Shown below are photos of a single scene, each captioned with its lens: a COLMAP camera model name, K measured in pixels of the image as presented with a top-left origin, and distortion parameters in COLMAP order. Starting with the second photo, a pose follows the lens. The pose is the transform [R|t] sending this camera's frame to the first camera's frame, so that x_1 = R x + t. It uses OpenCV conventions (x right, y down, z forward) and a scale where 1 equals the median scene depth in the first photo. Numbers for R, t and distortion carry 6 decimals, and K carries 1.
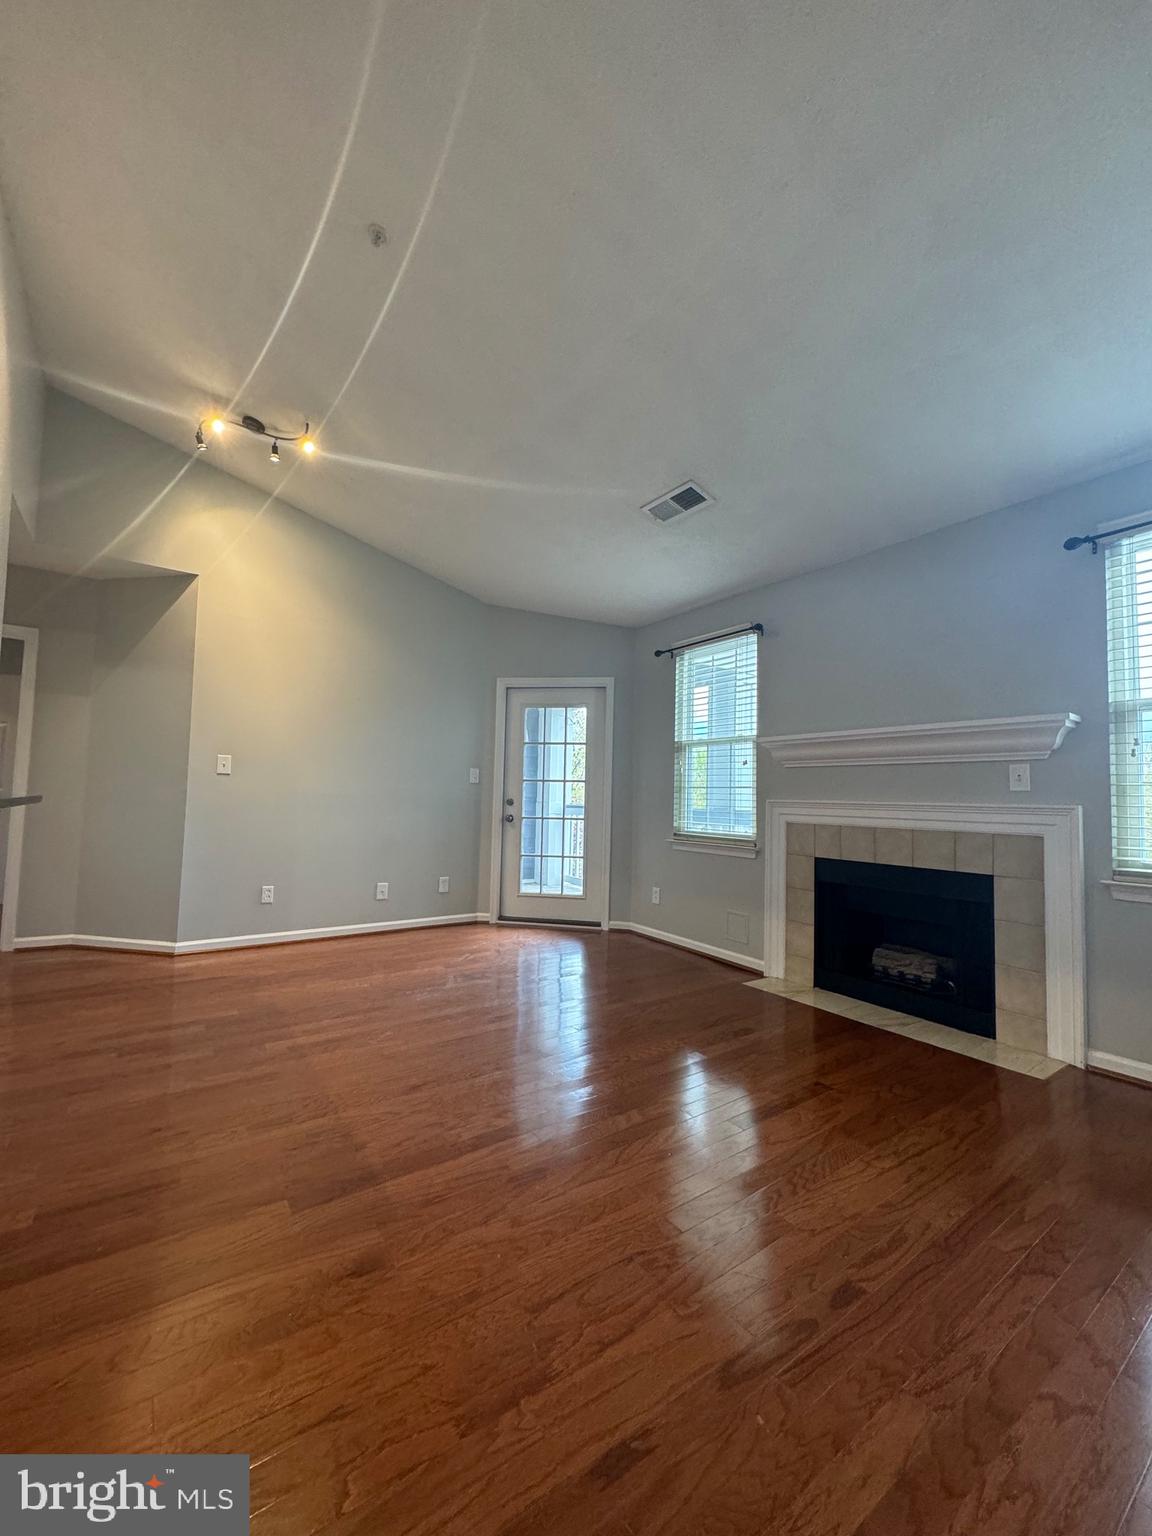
lens RADIAL K [[612.3, 0, 576.0], [0, 612.3, 768.0], [0, 0, 1]] dist [-0.000778, 0.000107]
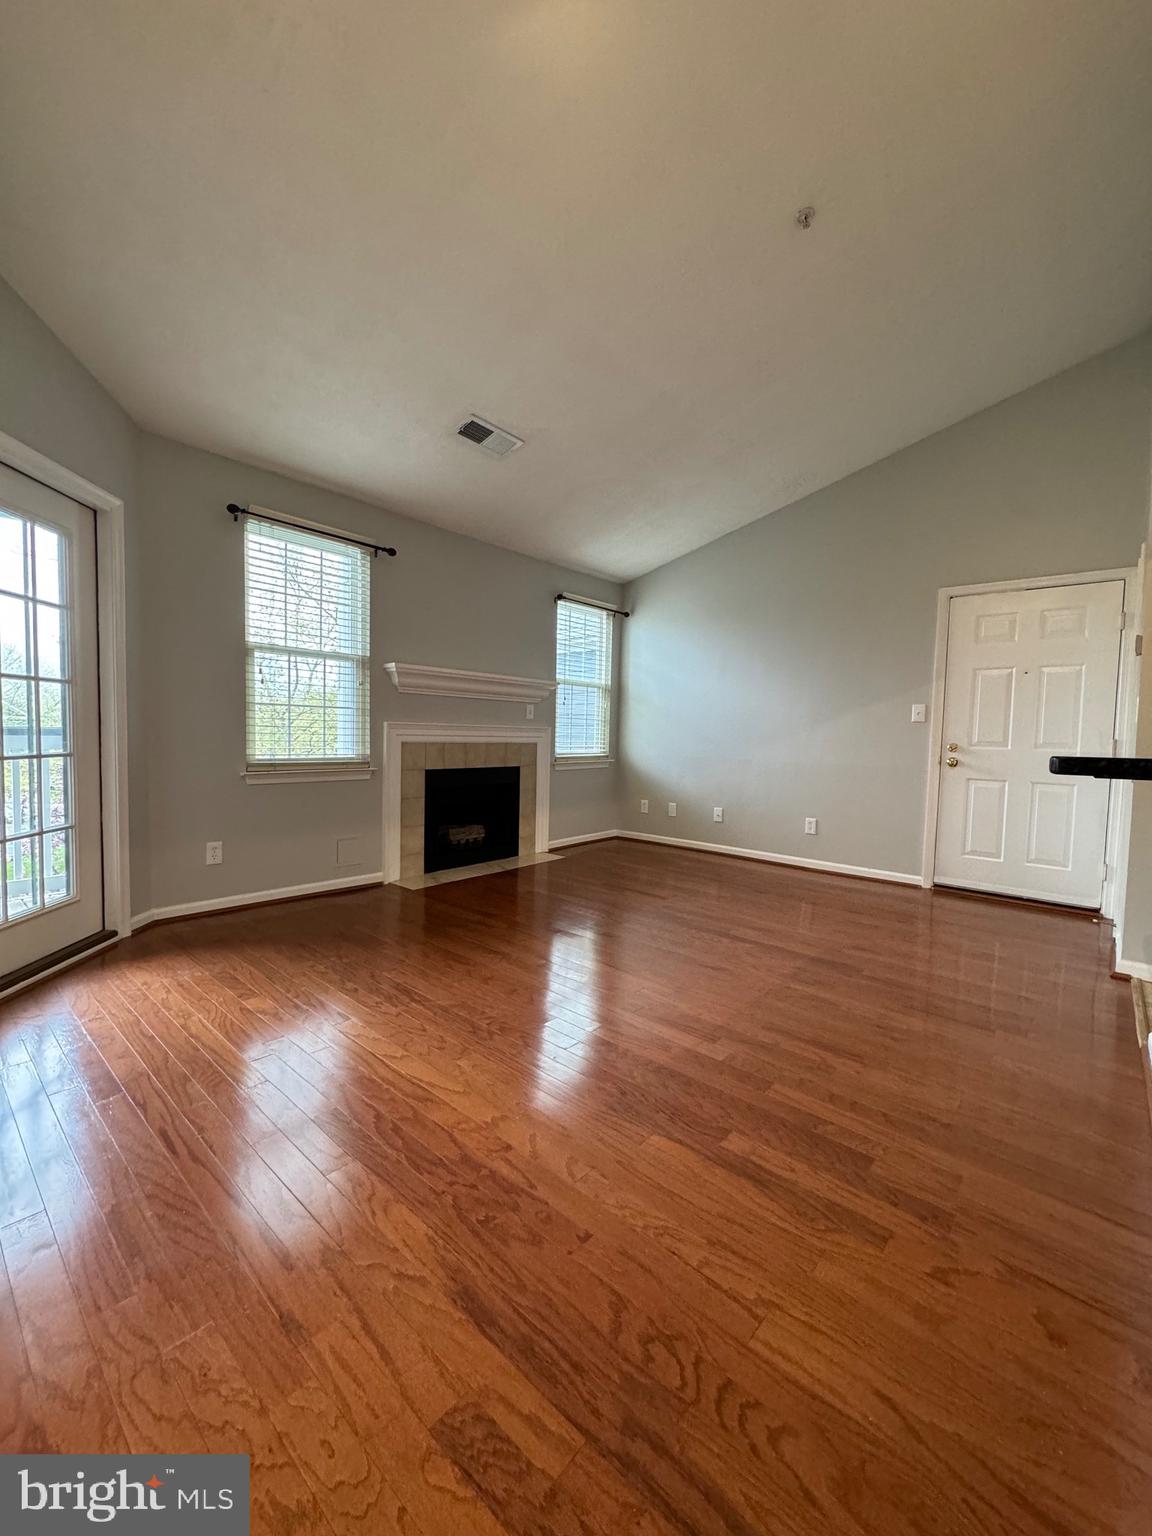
lens RADIAL K [[612.3, 0, 576.0], [0, 612.3, 768.0], [0, 0, 1]] dist [-0.000778, 0.000107]
pose [[-0.237666, -0.087693, 0.967380, -0.871567], [-0.080520, 0.994267, 0.070348, 0.033387], [-0.968004, -0.061175, -0.243365, 1.025353]]
